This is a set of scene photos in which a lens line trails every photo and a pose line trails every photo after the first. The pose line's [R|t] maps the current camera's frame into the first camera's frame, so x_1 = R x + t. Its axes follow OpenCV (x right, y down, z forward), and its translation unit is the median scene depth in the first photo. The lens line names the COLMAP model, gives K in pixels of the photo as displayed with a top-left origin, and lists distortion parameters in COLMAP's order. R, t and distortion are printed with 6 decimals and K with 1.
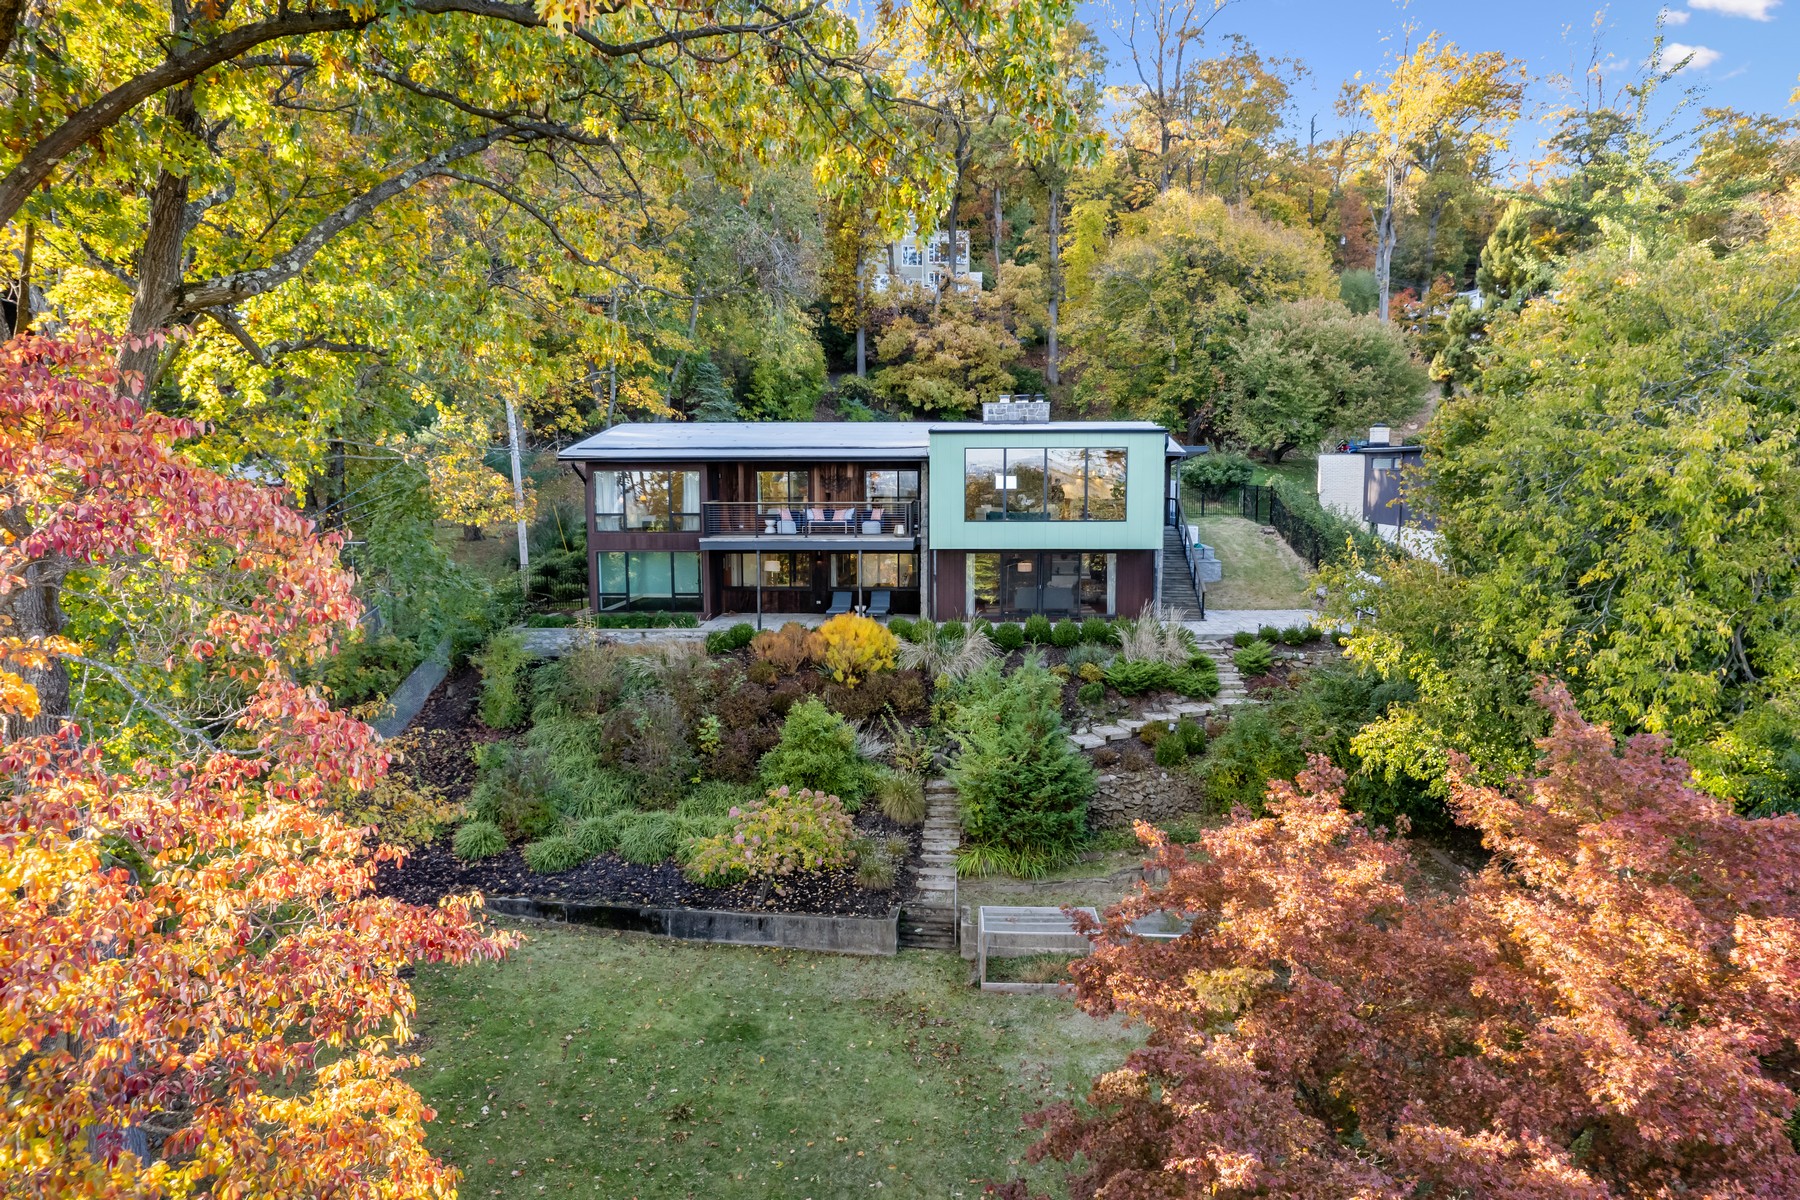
lens RADIAL K [[1184.2, 0, 899.4], [0, 1184.2, 599.7], [0, 0, 1]] dist [-0.002535, -0.000141]
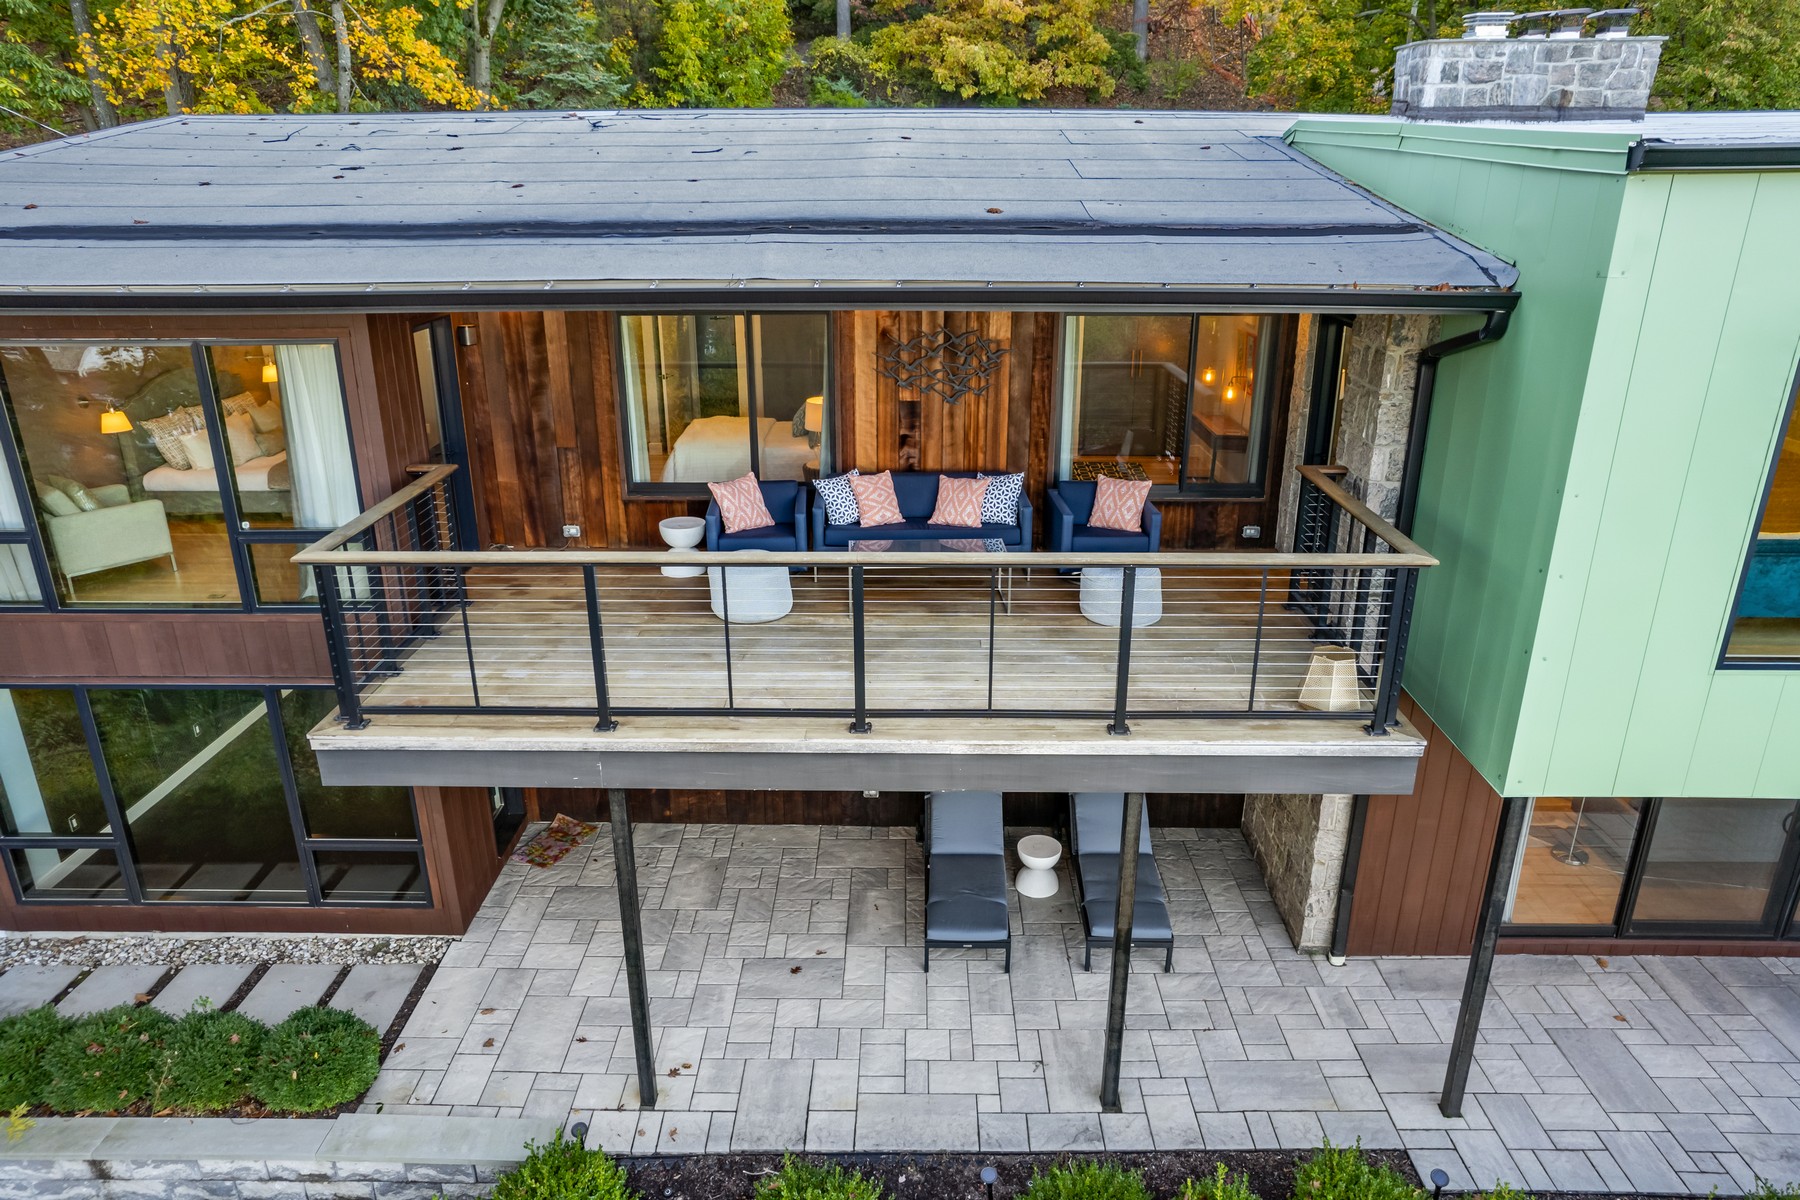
lens RADIAL K [[1184.2, 0, 905.7], [0, 1184.2, 601.6], [0, 0, 1]] dist [-0.002535, -0.000141]
pose [[0.999062, -0.015891, 0.040280, -0.064215], [0.006048, 0.972320, 0.233574, -0.103964], [-0.042877, -0.233112, 0.971504, 0.707630]]
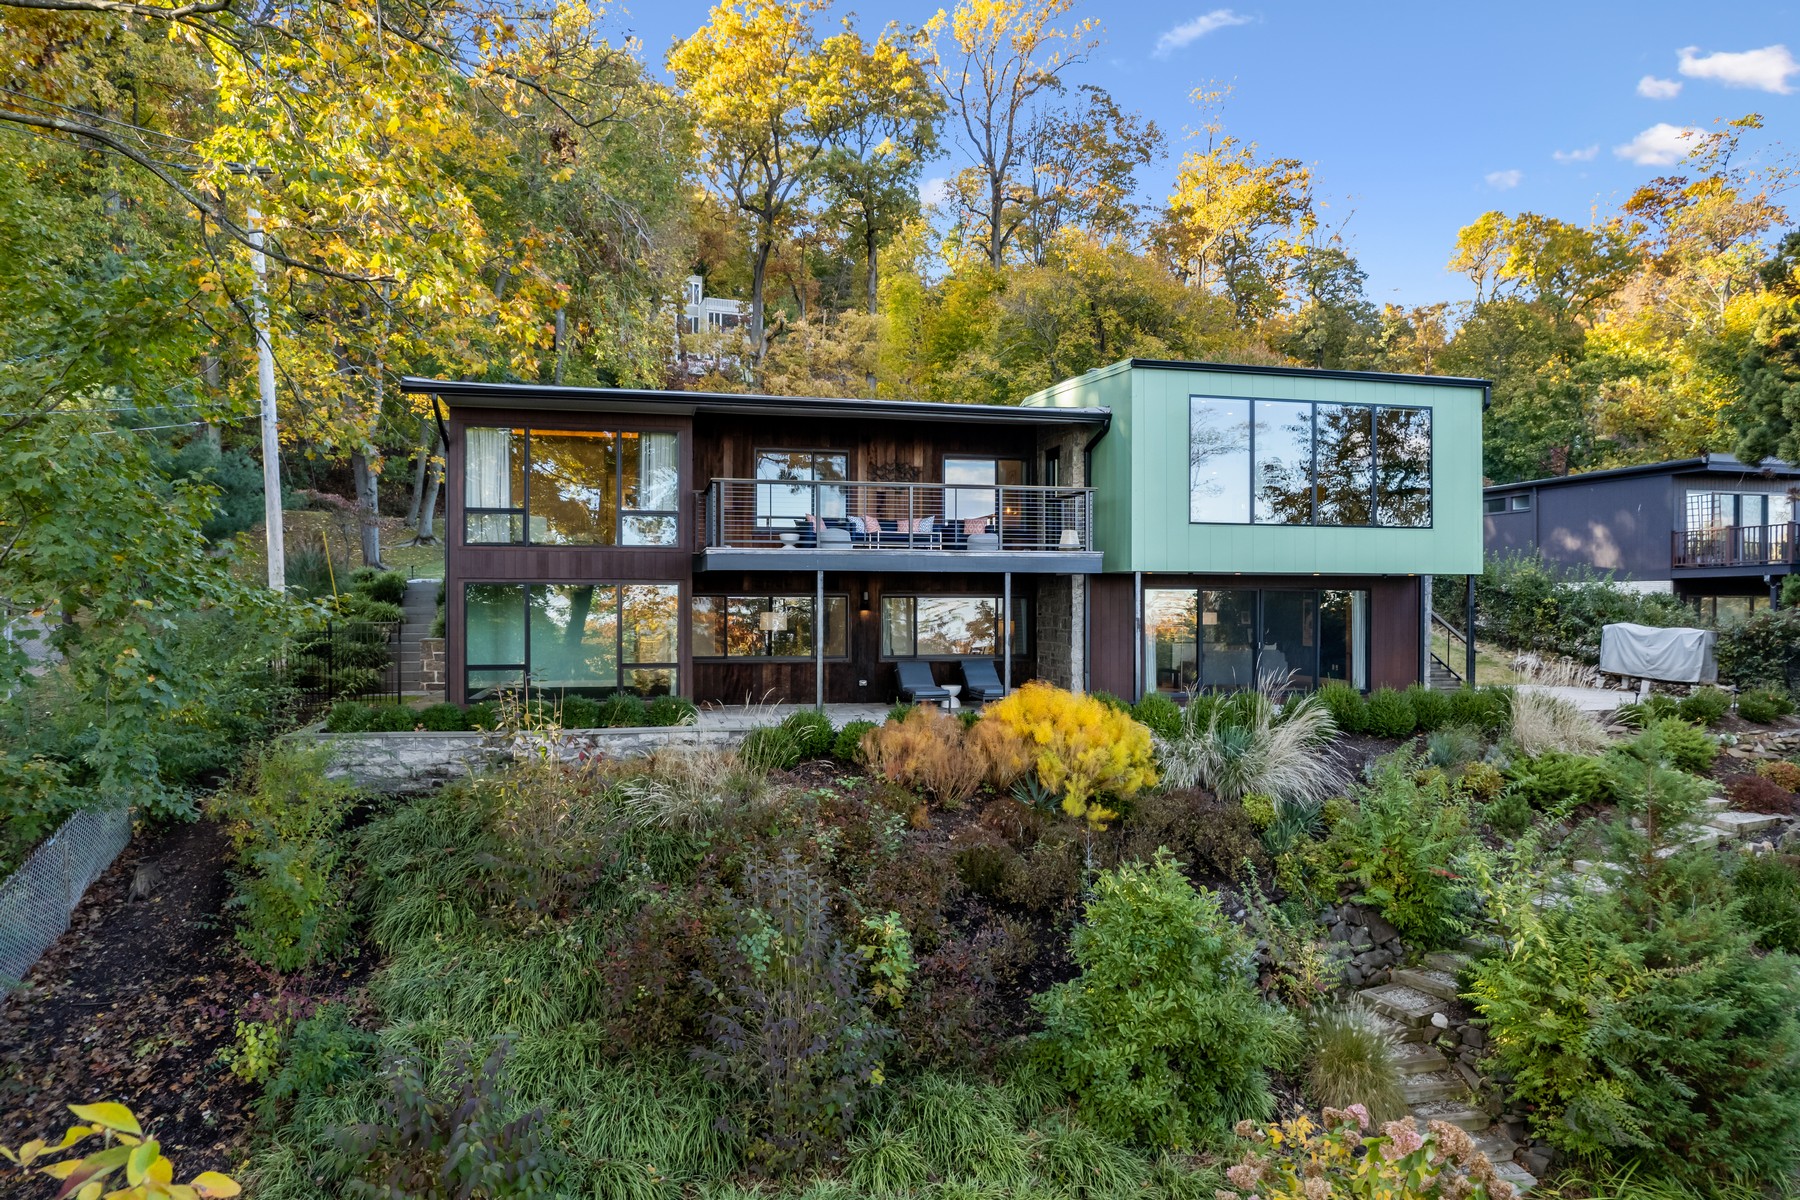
lens RADIAL K [[1184.2, 0, 897.0], [0, 1184.2, 603.4], [0, 0, 1]] dist [-0.002535, -0.000141]
pose [[0.962680, 0.005095, 0.270594, -0.195548], [0.026759, 0.993132, -0.113896, 0.027741], [-0.269316, 0.116886, 0.955932, 0.425930]]
